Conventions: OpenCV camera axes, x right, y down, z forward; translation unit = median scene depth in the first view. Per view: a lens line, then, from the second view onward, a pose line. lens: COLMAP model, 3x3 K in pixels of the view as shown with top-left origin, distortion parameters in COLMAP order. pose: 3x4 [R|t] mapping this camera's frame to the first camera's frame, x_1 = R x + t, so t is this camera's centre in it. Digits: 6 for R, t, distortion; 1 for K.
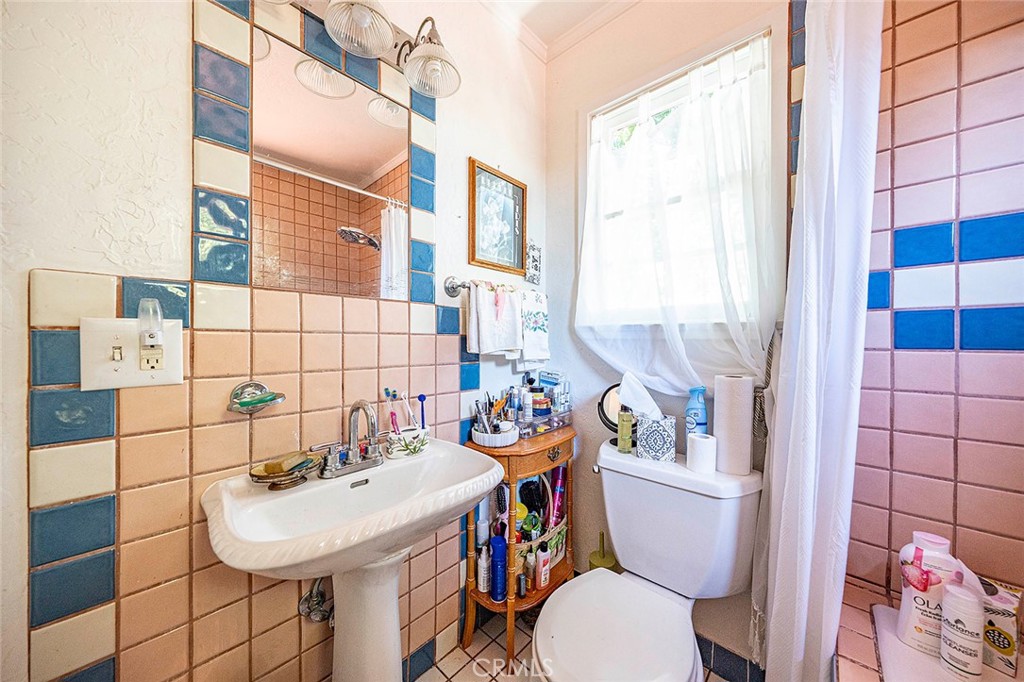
lens RADIAL K [[346.7, 0, 513.1], [0, 346.7, 342.5], [0, 0, 1]] dist [0.002681, 0.000171]
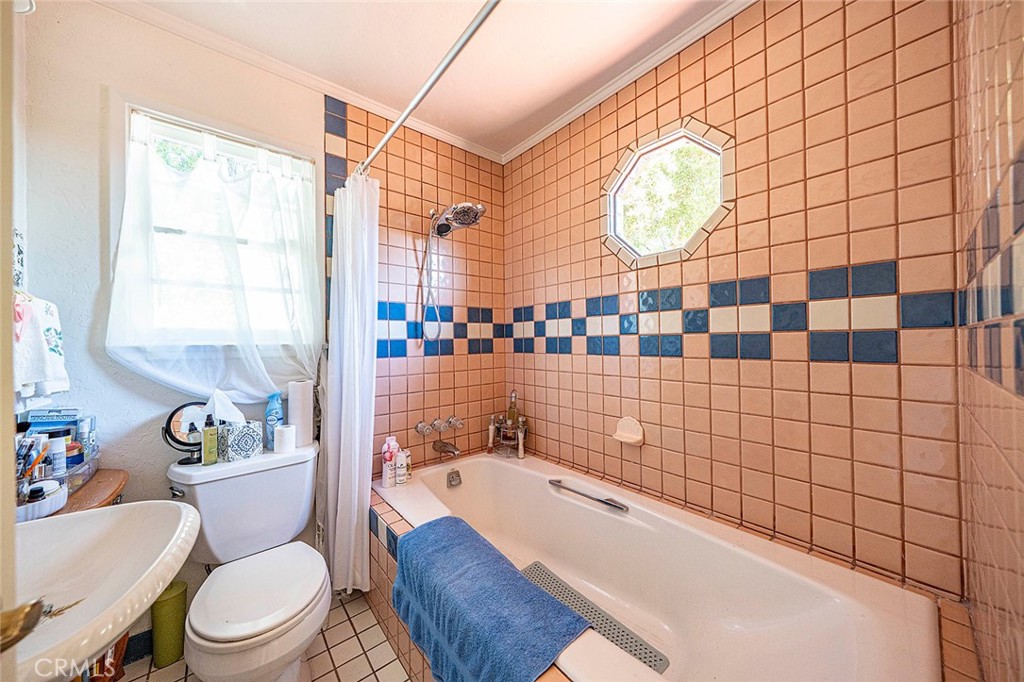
lens RADIAL K [[346.7, 0, 513.3], [0, 346.7, 339.5], [0, 0, 1]] dist [0.002681, 0.000171]
pose [[0.127696, 0.000738, 0.991813, -0.662669], [0.016702, 0.999856, -0.002894, -0.056596], [-0.991673, 0.016934, 0.127665, -0.085712]]
